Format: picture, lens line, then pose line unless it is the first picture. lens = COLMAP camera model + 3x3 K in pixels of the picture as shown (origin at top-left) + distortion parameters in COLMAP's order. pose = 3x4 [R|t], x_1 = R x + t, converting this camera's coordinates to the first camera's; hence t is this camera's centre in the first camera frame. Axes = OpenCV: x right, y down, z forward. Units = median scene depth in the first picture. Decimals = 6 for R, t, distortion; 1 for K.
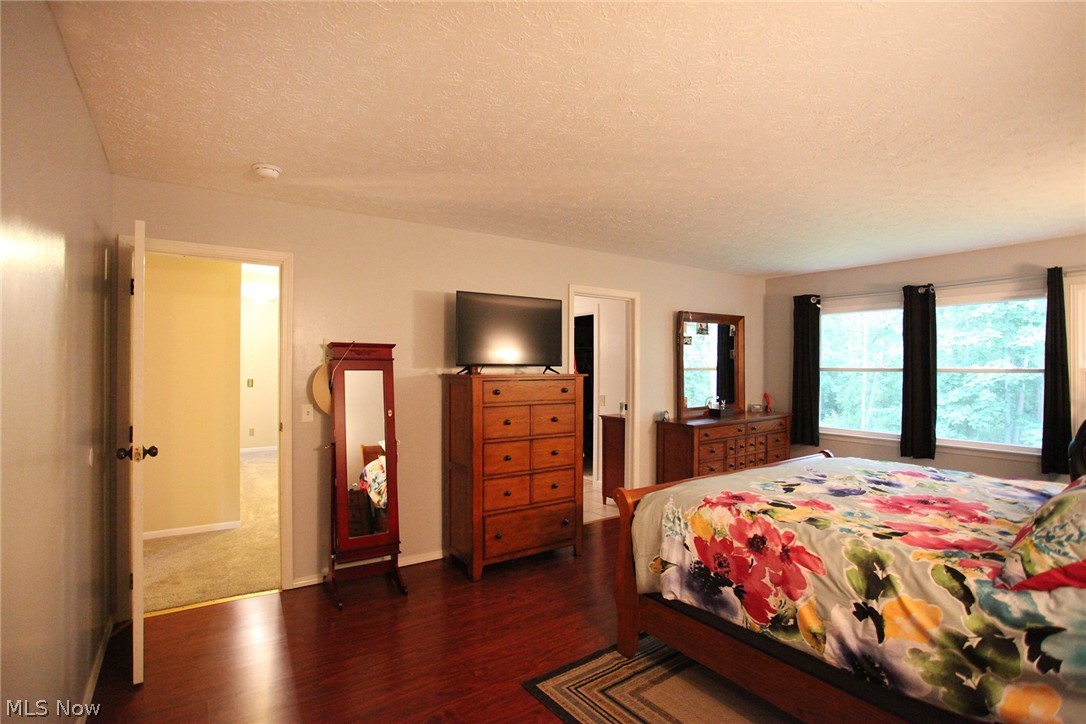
lens RADIAL K [[529.4, 0, 538.3], [0, 529.4, 362.2], [0, 0, 1]] dist [-0.047629, 0.015341]
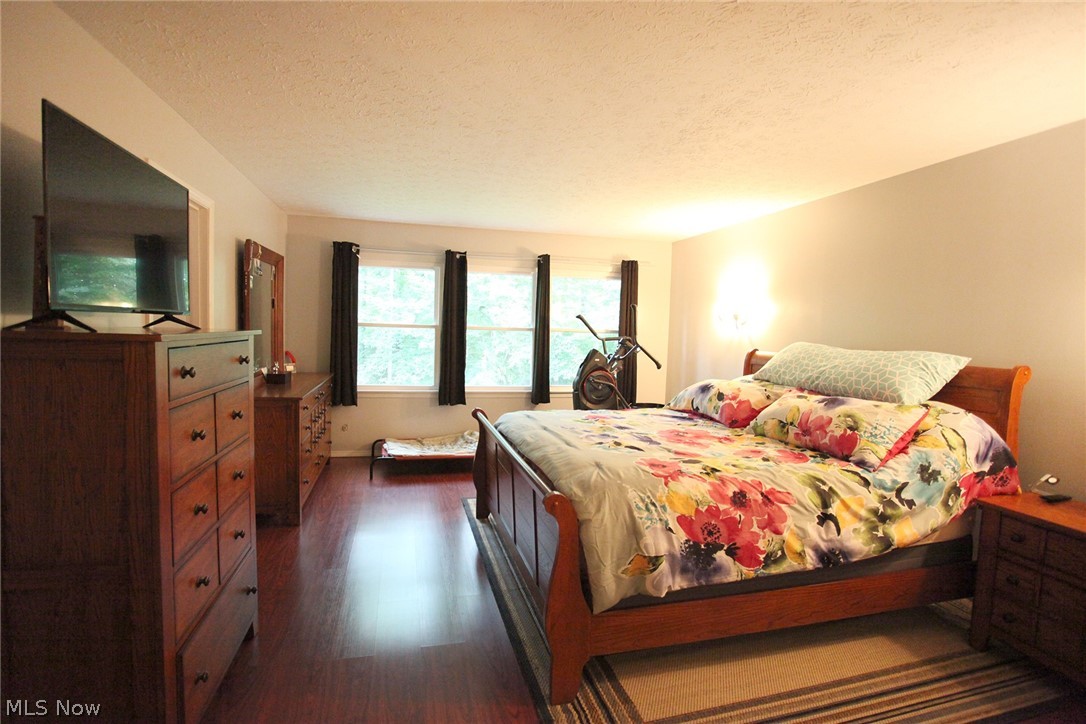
lens RADIAL K [[529.4, 0, 545.8], [0, 529.4, 363.6], [0, 0, 1]] dist [-0.047629, 0.015341]
pose [[0.321939, -0.054173, 0.945209, -0.700099], [-0.038011, 0.996817, 0.070078, 0.012836], [-0.945997, -0.058489, 0.318855, 1.049084]]
